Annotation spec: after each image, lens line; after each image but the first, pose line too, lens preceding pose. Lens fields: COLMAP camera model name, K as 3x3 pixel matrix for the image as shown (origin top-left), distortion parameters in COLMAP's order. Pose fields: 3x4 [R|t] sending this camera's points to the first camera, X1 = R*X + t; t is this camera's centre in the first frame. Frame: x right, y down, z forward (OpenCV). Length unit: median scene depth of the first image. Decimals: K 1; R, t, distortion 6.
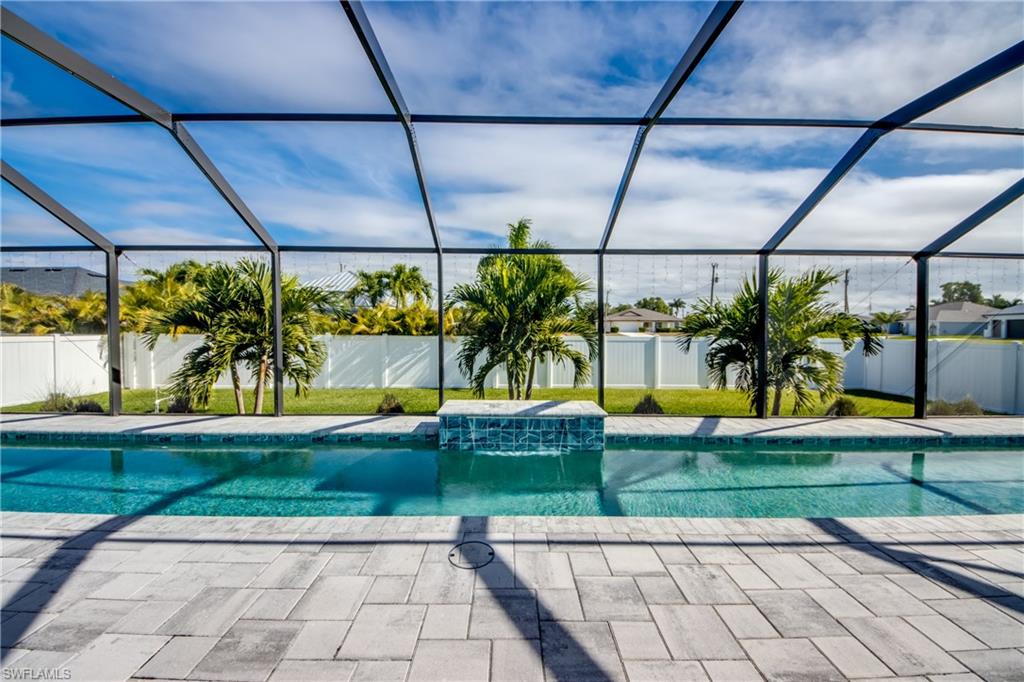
lens RADIAL K [[391.1, 0, 511.6], [0, 391.1, 335.3], [0, 0, 1]] dist [0.029598, -0.020272]
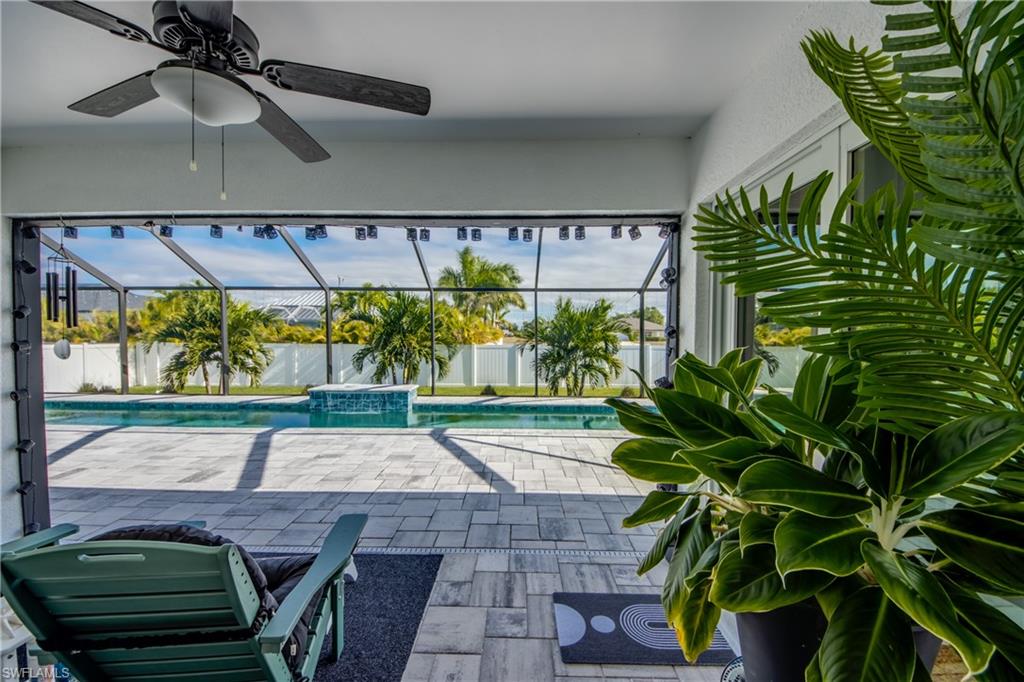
lens RADIAL K [[385.3, 0, 509.5], [0, 385.3, 345.4], [0, 0, 1]] dist [0.023347, -0.019180]
pose [[0.999786, -0.000173, -0.020702, 0.503259], [0.000247, 0.999994, 0.003585, 0.001154], [0.020701, -0.003589, 0.999779, -0.457563]]
